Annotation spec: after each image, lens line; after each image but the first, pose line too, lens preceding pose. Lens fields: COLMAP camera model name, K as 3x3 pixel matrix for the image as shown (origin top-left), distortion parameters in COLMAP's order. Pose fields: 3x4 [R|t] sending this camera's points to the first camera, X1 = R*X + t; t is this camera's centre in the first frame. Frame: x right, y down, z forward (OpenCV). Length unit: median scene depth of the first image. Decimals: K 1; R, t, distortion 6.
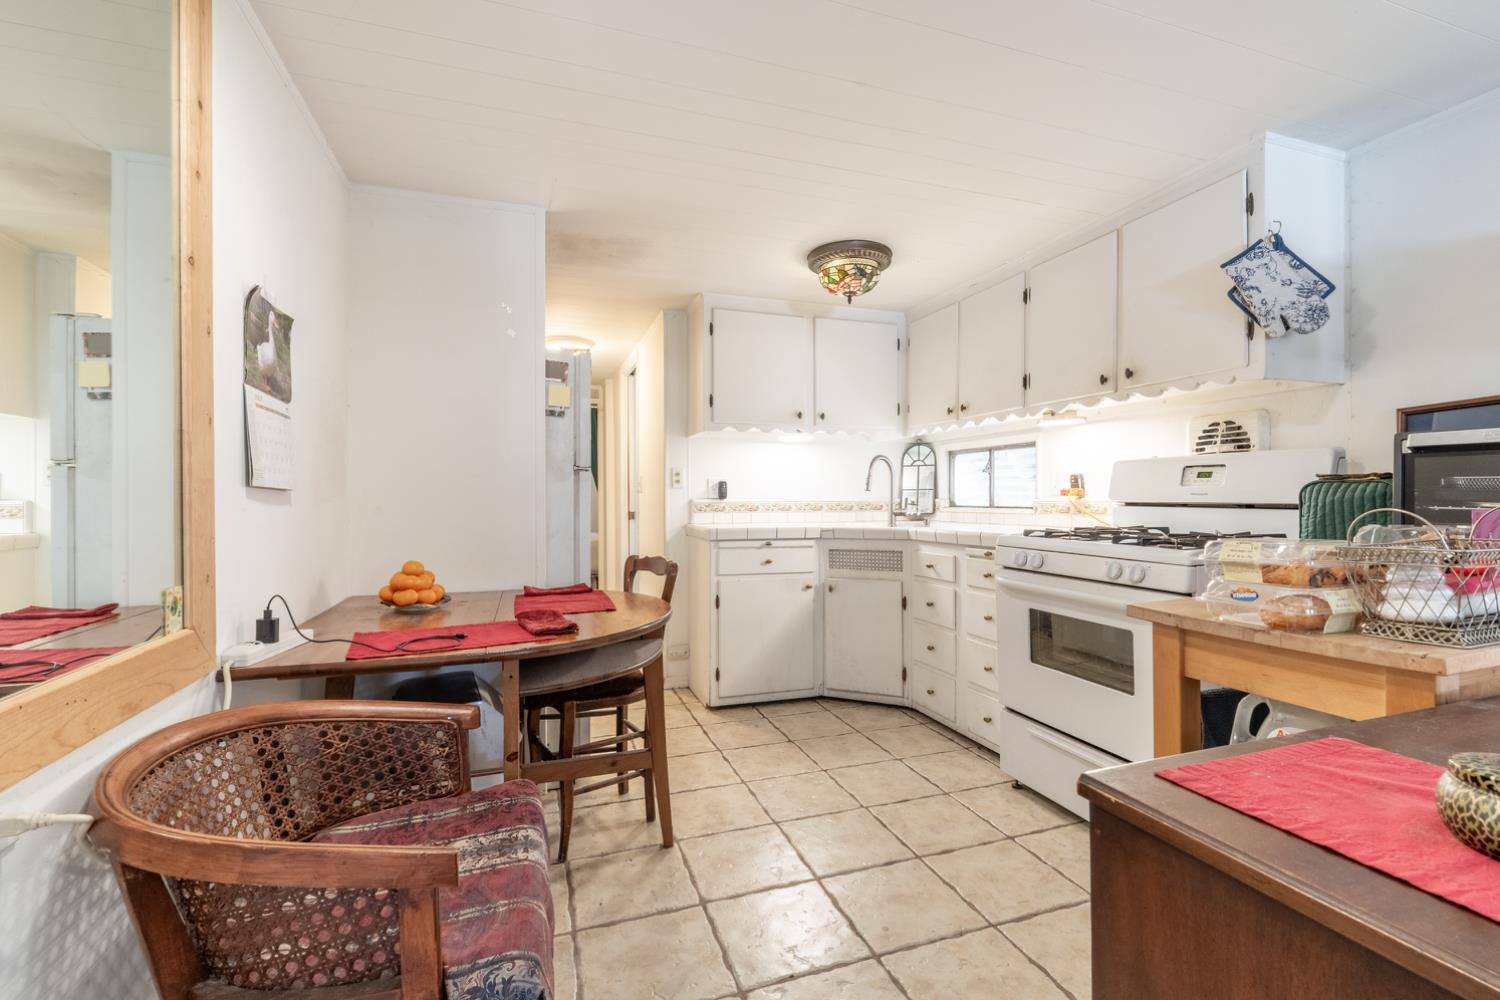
lens RADIAL K [[675.8, 0, 749.9], [0, 675.8, 495.6], [0, 0, 1]] dist [0.003223, 0.000107]
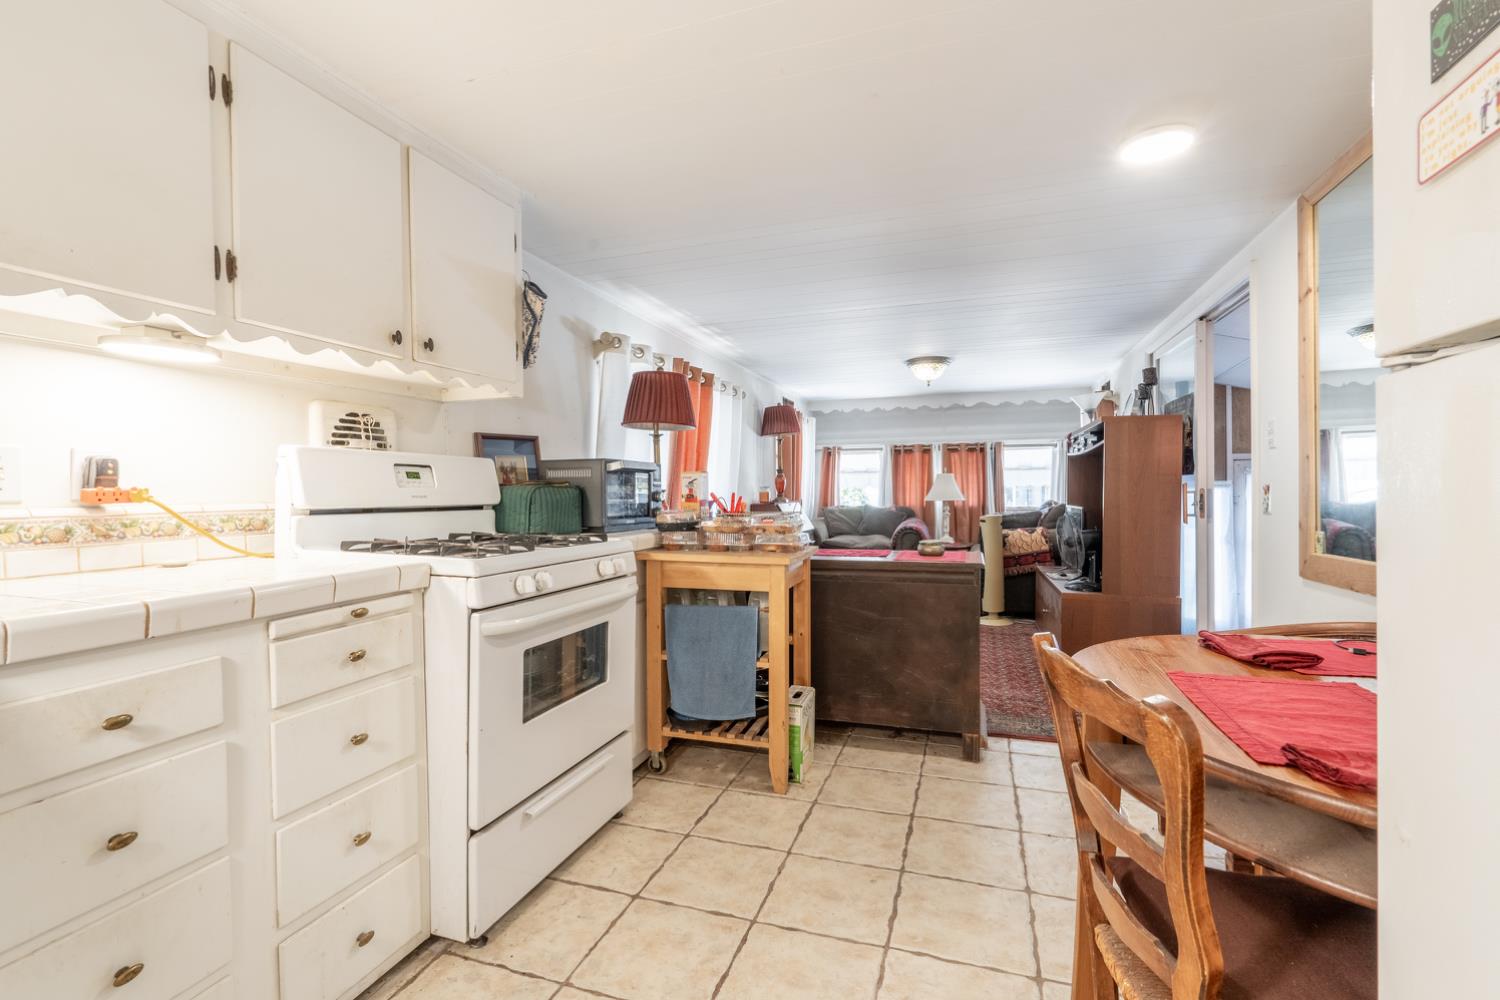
lens RADIAL K [[675.8, 0, 745.6], [0, 675.8, 499.2], [0, 0, 1]] dist [0.003223, 0.000107]
pose [[-0.797966, 0.005740, 0.602675, -0.211904], [0.014444, 0.999850, 0.009603, -0.000968], [-0.602529, 0.016368, -0.797929, 1.386606]]
